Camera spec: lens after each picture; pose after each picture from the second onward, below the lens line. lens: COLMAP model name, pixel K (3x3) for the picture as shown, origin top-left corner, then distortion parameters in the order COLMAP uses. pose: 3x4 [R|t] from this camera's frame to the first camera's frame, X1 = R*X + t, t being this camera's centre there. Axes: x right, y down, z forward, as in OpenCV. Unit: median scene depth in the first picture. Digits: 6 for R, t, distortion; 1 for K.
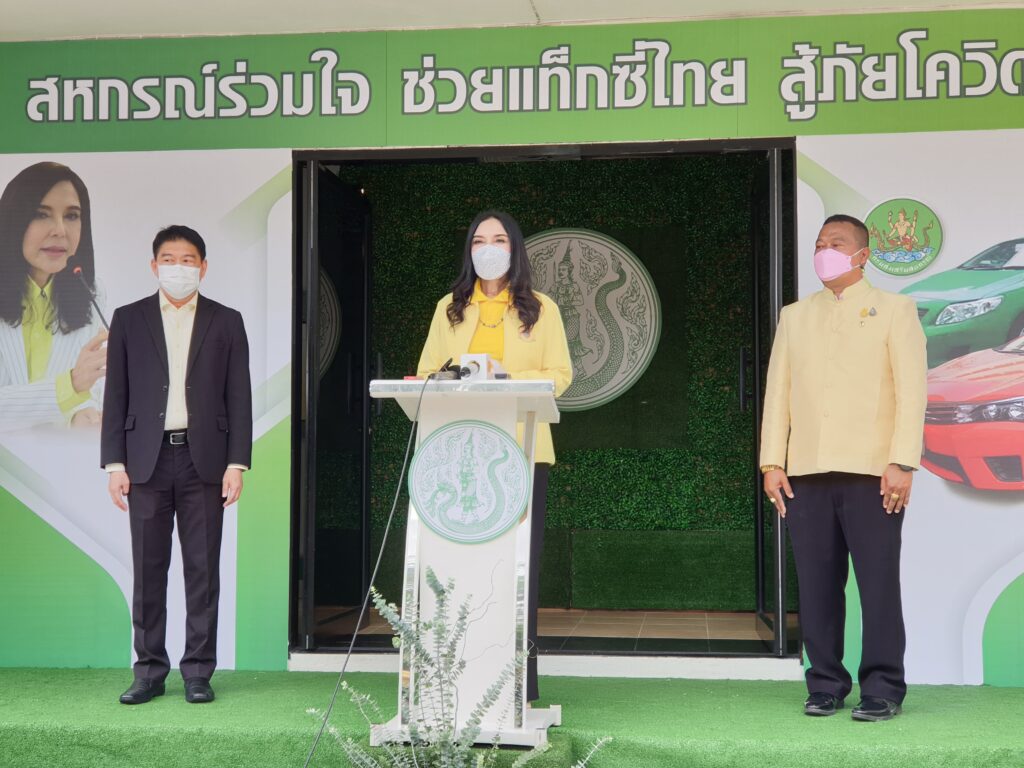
lens RADIAL K [[1555.1, 0, 512.7], [0, 1555.1, 386.7], [0, 0, 1]] dist [0.131541, 0.000000]
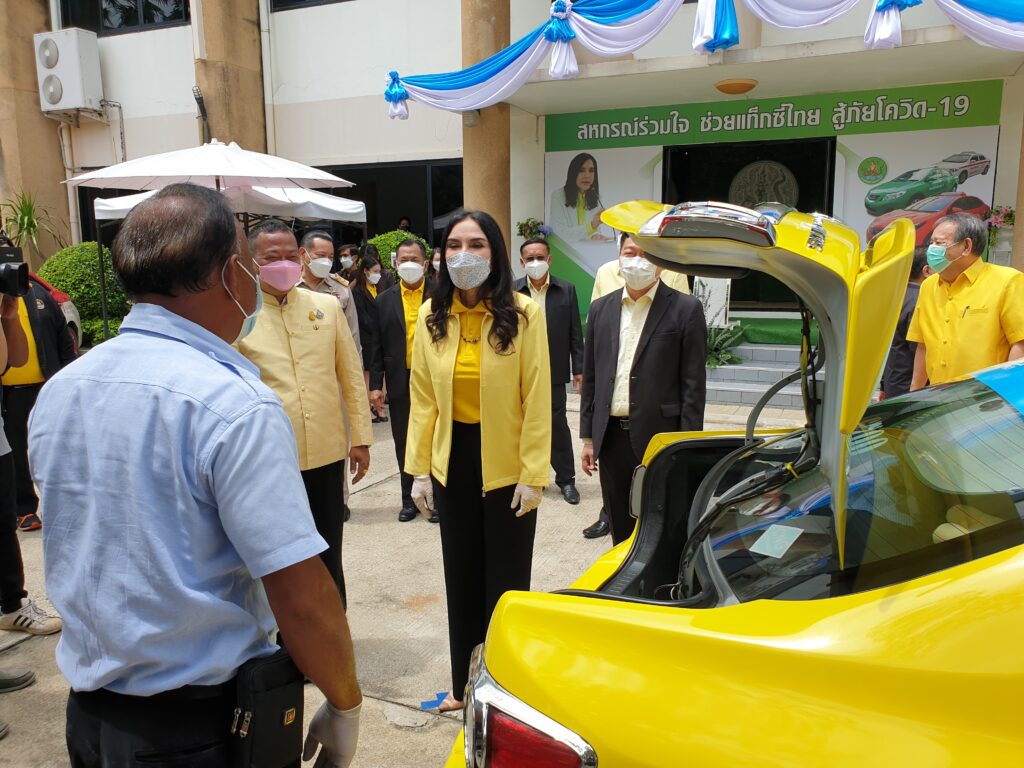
lens RADIAL K [[781.5, 0, 526.1], [0, 781.5, 409.3], [0, 0, 1]] dist [-0.000389, -0.004888]
pose [[0.957673, 0.047834, -0.283856, 0.061227], [0.024126, 0.969289, 0.244739, -0.034151], [0.286846, -0.241228, 0.927108, -0.620195]]
